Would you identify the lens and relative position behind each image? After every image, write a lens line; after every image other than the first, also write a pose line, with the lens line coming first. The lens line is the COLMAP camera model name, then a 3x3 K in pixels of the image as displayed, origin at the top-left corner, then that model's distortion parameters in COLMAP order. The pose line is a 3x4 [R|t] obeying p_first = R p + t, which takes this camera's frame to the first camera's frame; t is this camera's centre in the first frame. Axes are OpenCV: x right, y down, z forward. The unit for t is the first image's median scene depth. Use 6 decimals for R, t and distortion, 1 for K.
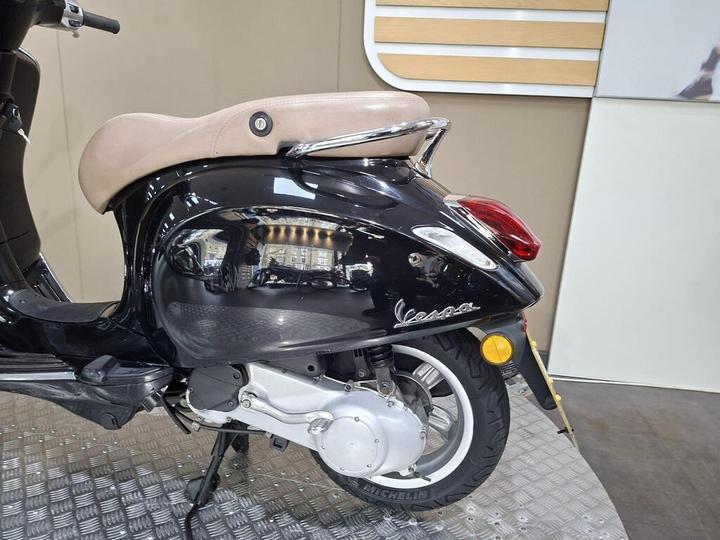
lens RADIAL K [[529.2, 0, 383.8], [0, 529.2, 266.1], [0, 0, 1]] dist [0.028795, -0.025604]
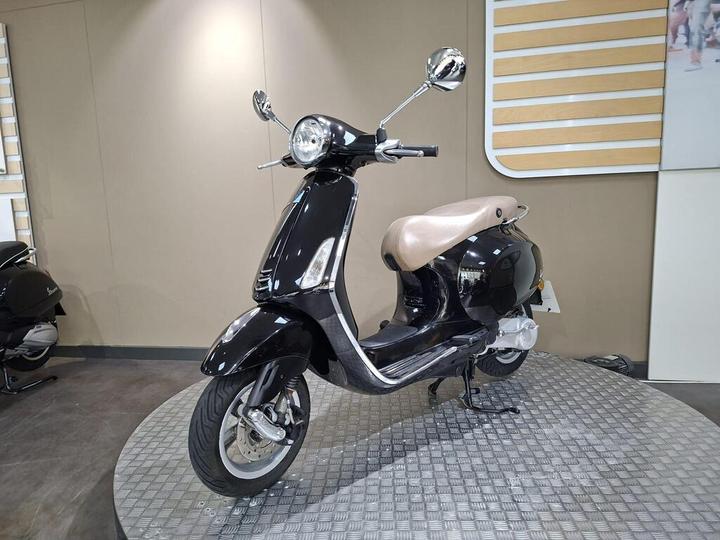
lens RADIAL K [[529.2, 0, 353.9], [0, 529.2, 274.5], [0, 0, 1]] dist [0.028795, -0.025604]
pose [[0.990872, -0.072539, -0.113623, -0.269299], [0.057689, 0.989974, -0.128928, 0.087870], [0.121836, 0.121197, 0.985123, -0.454801]]
